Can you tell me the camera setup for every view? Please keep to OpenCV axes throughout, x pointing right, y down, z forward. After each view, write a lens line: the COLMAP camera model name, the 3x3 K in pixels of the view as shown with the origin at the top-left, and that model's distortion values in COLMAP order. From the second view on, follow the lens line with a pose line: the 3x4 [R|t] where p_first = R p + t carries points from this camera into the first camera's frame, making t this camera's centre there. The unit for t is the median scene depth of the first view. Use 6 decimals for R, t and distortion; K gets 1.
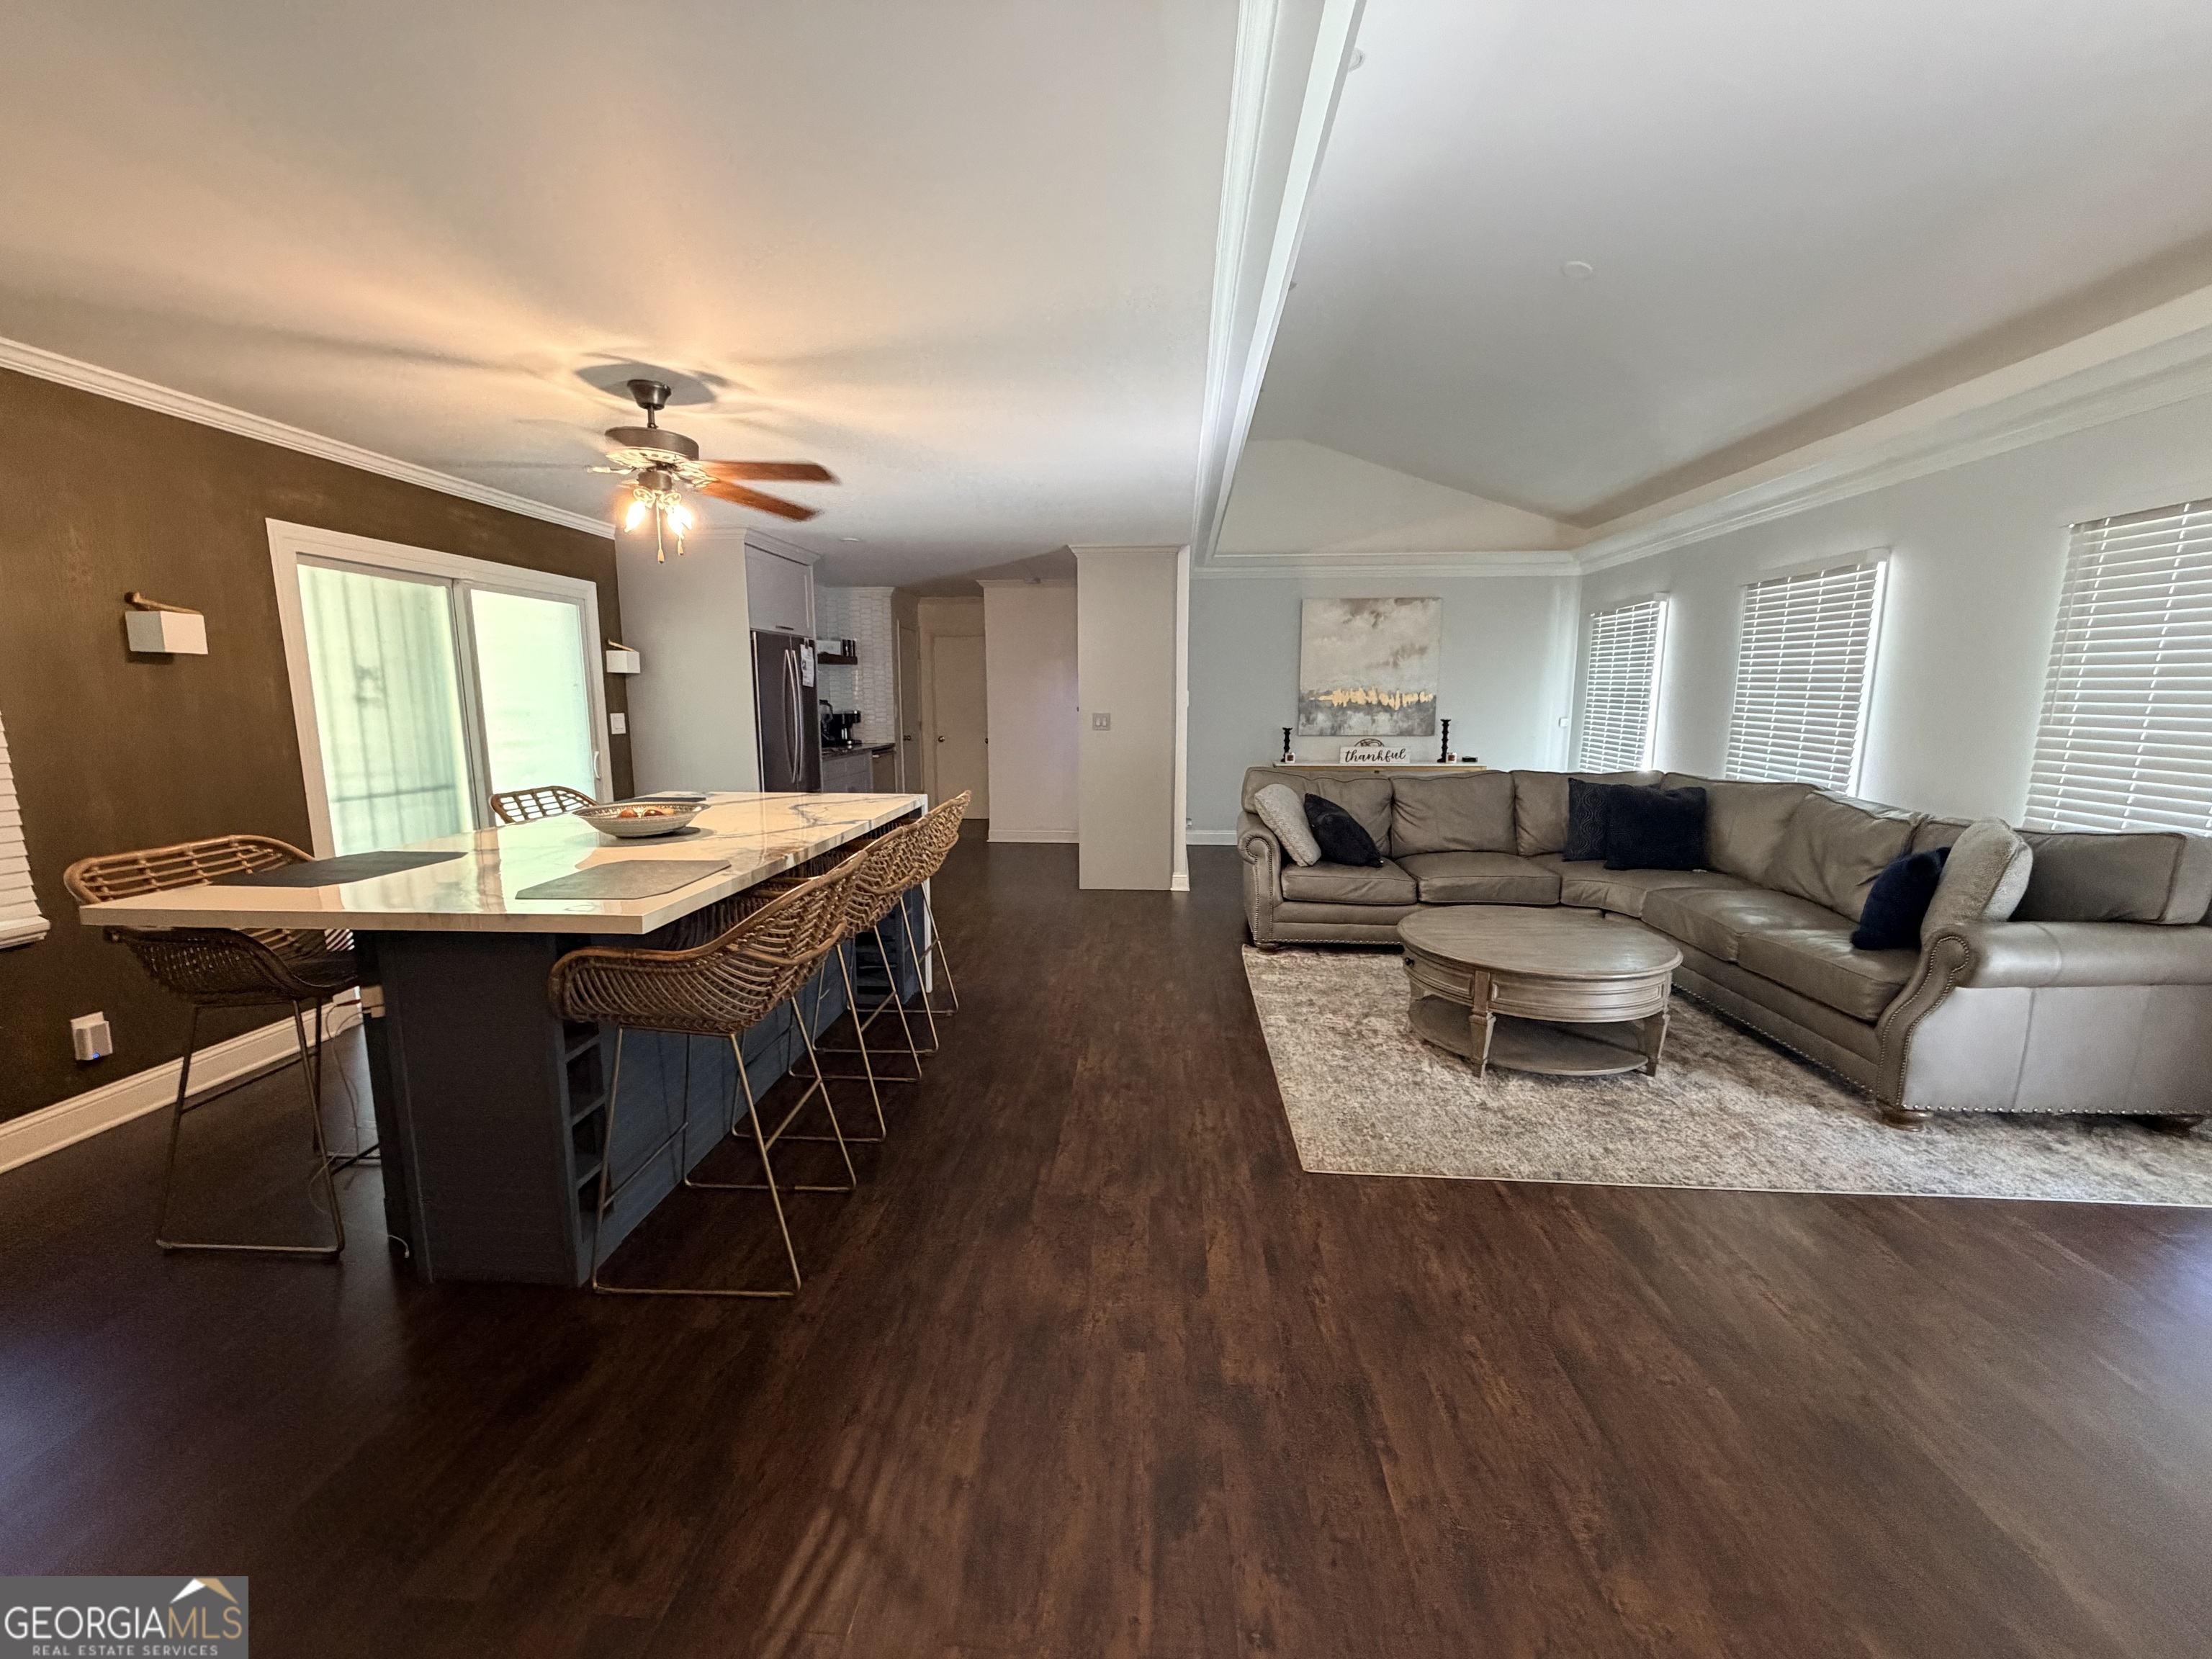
lens RADIAL K [[884.8, 0, 1147.2], [0, 884.8, 803.2], [0, 0, 1]] dist [0.004287, -0.000471]
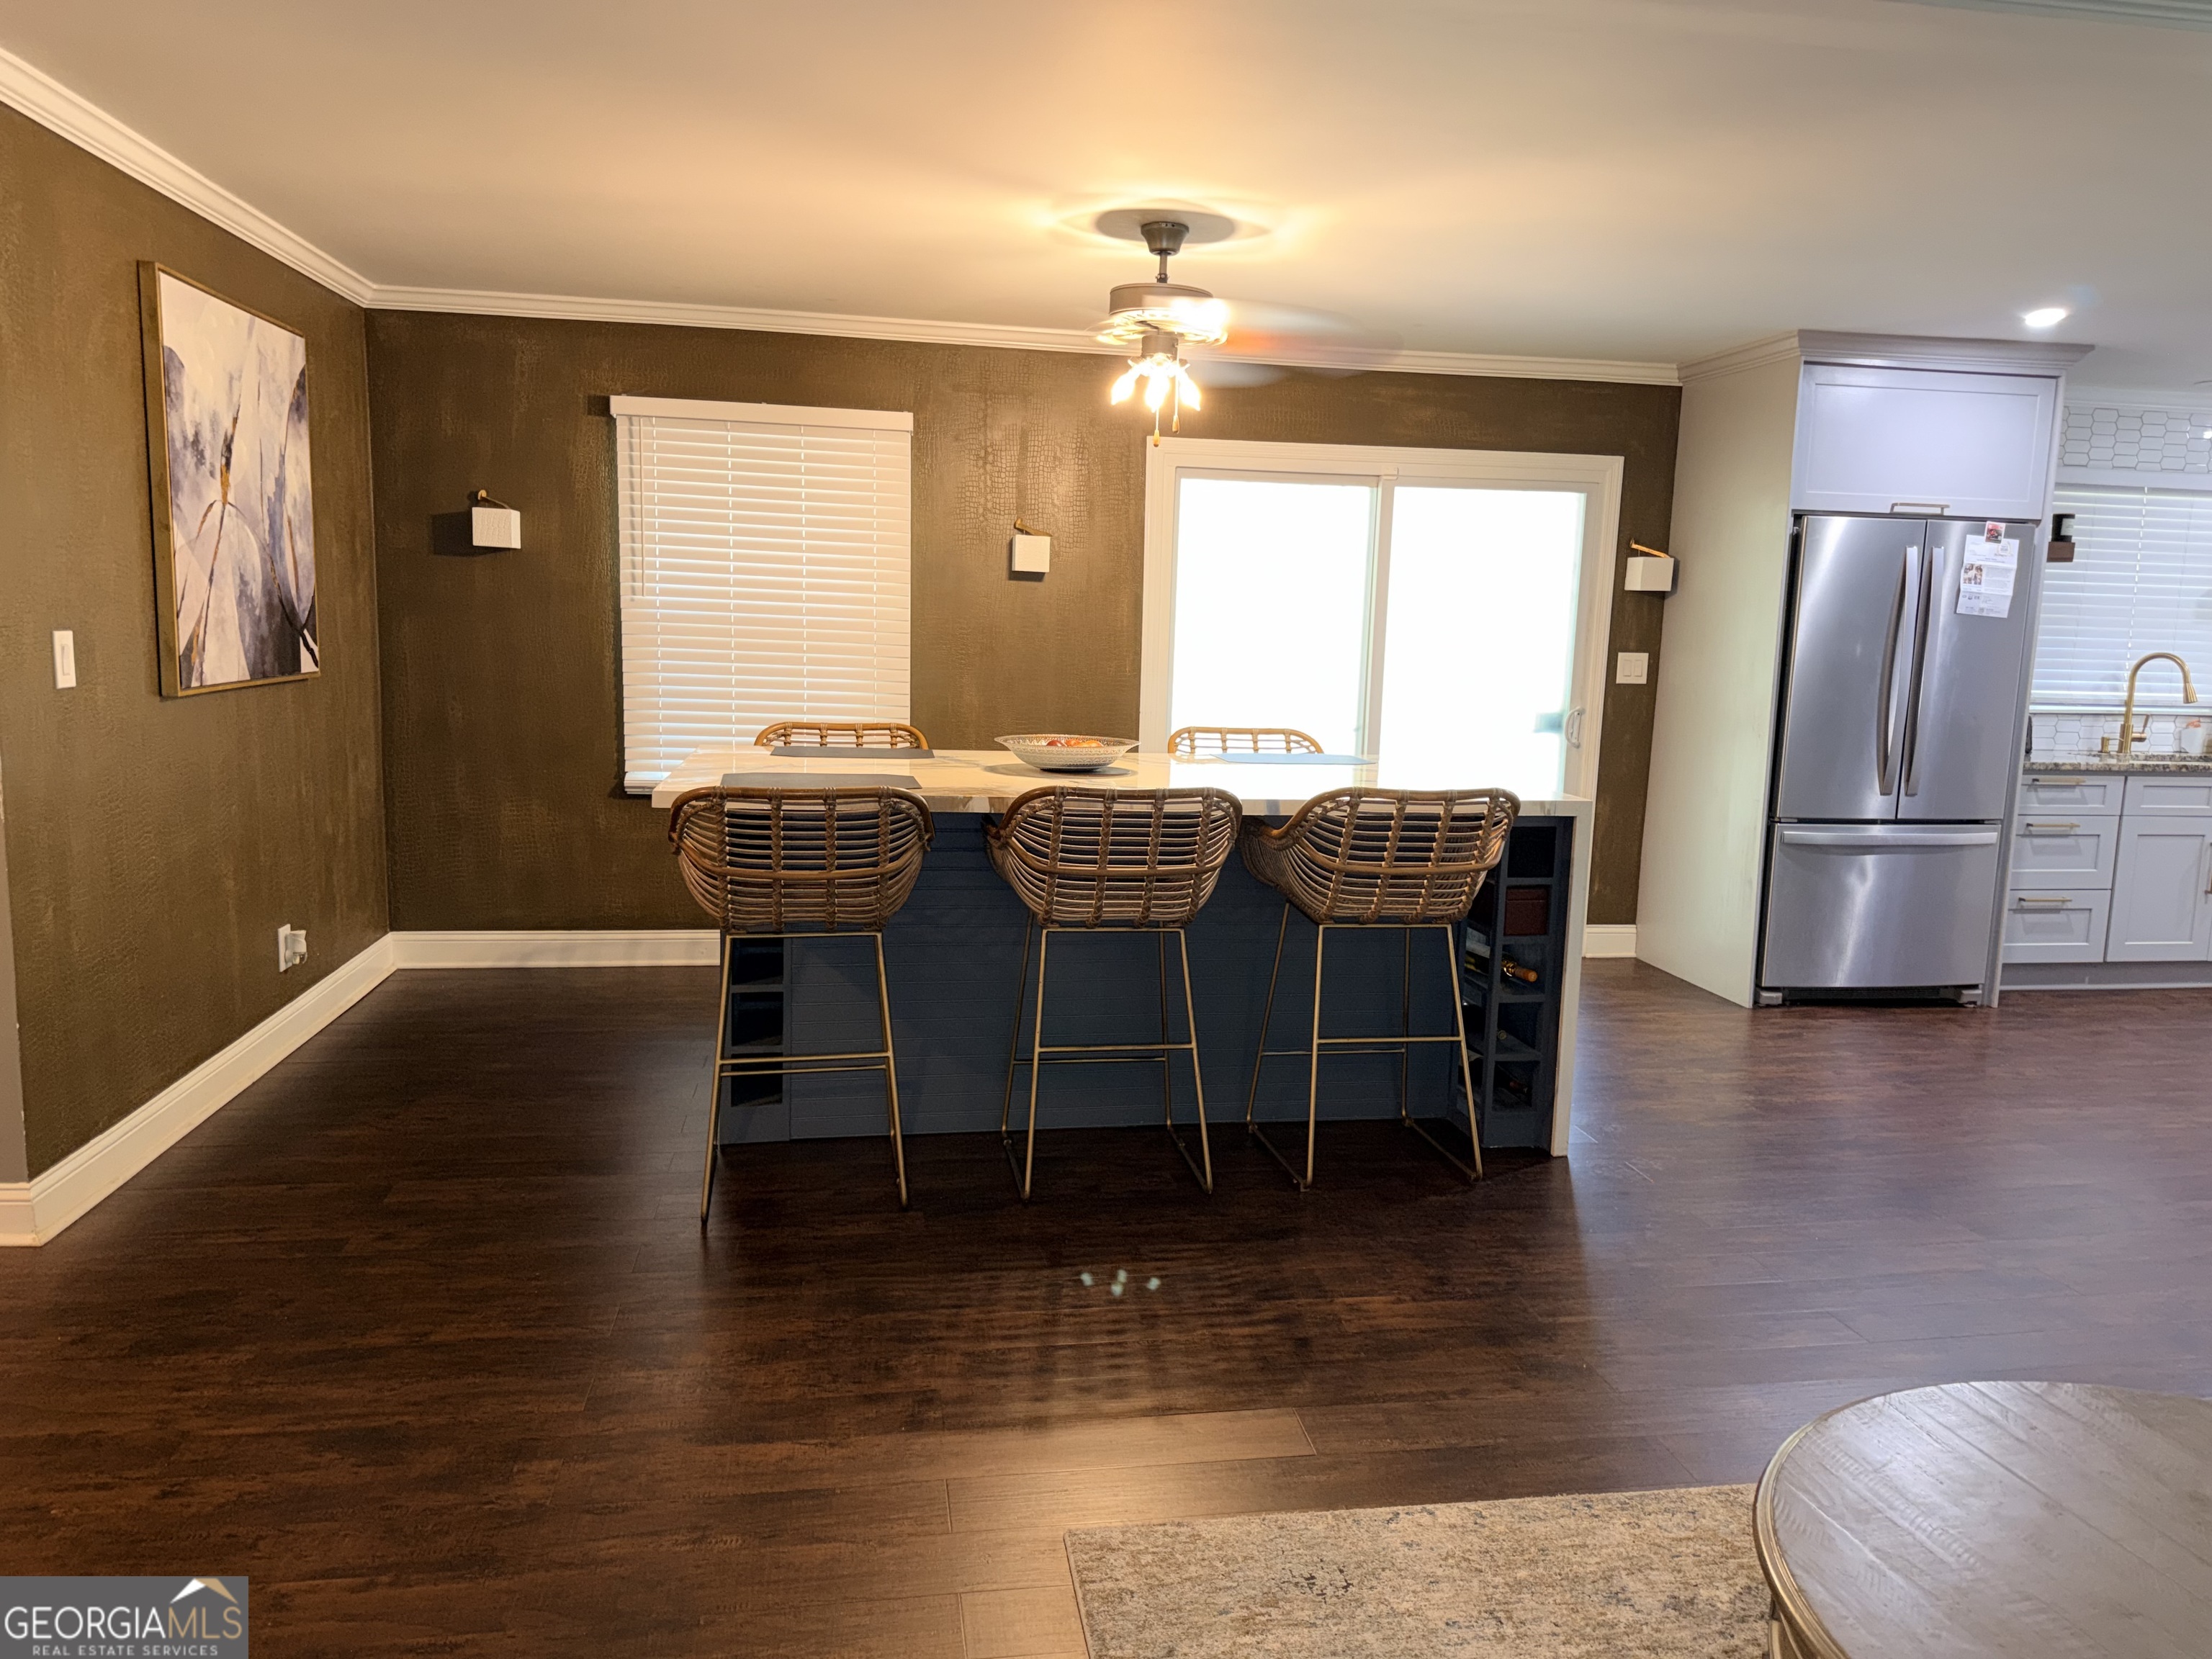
lens RADIAL K [[1570.3, 0, 1087.7], [0, 1570.3, 826.2], [0, 0, 1]] dist [0.032887, -0.042480]
pose [[0.215548, 0.138018, -0.966690, 0.689241], [-0.148156, 0.983123, 0.107329, -0.059631], [0.965188, 0.120087, 0.232359, 0.511660]]
